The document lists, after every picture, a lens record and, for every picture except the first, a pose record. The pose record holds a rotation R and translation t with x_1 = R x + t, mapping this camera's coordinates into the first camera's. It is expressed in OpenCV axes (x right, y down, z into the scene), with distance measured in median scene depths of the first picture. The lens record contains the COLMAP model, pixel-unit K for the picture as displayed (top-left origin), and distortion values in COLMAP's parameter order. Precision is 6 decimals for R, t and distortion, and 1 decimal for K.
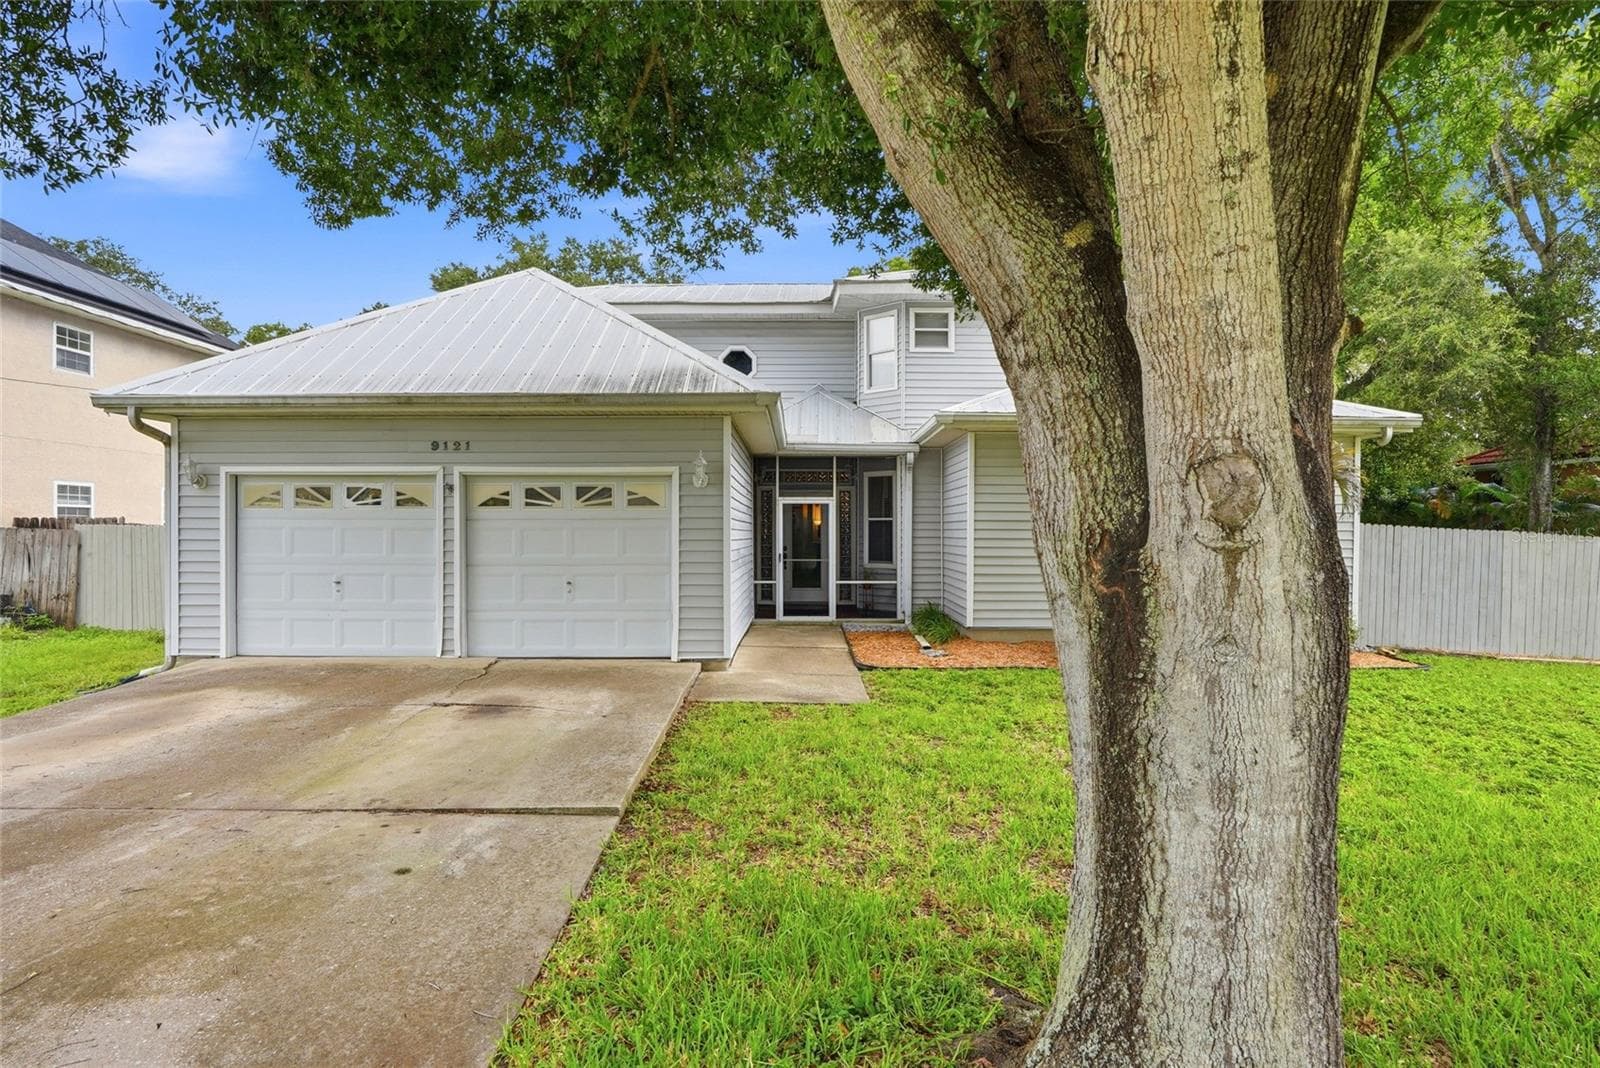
lens RADIAL K [[864.5, 0, 791.9], [0, 864.5, 539.9], [0, 0, 1]] dist [-0.015144, 0.000739]
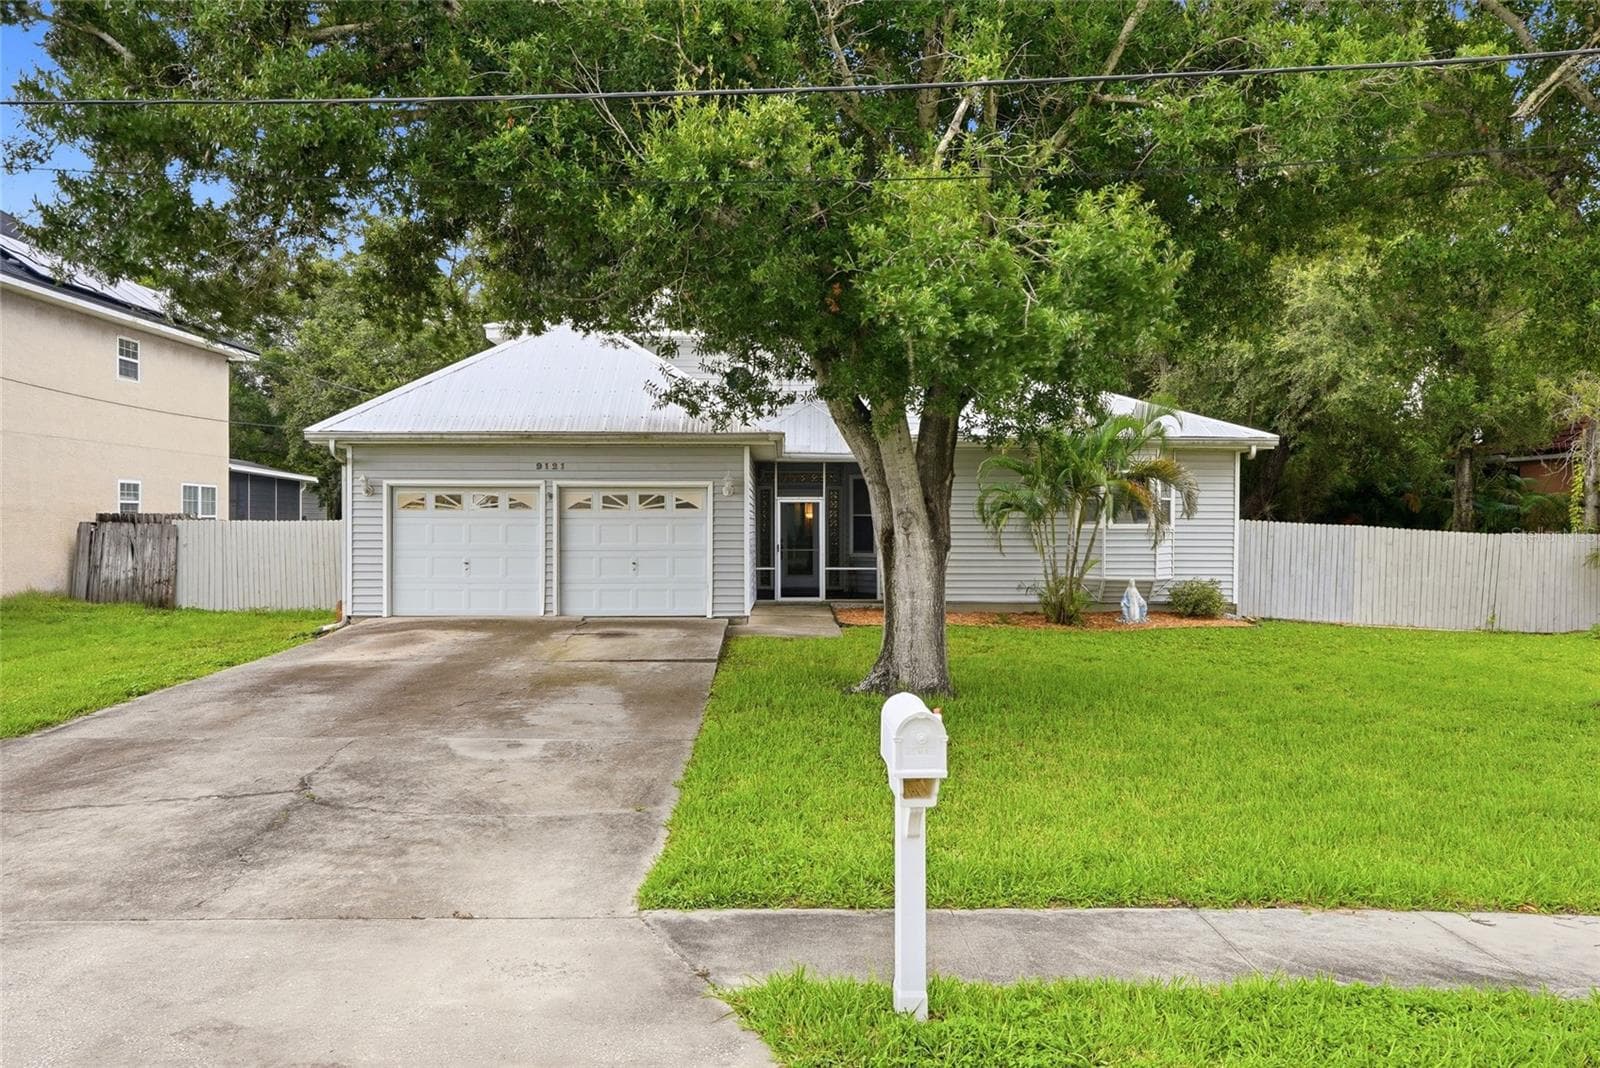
lens RADIAL K [[1272.8, 0, 800.8], [0, 1272.8, 566.2], [0, 0, 1]] dist [0.030709, 0.000552]
pose [[0.999724, -0.000730, 0.023465, -0.027520], [0.000152, 0.999696, 0.024652, 0.002587], [-0.023475, -0.024642, 0.999421, -0.859984]]
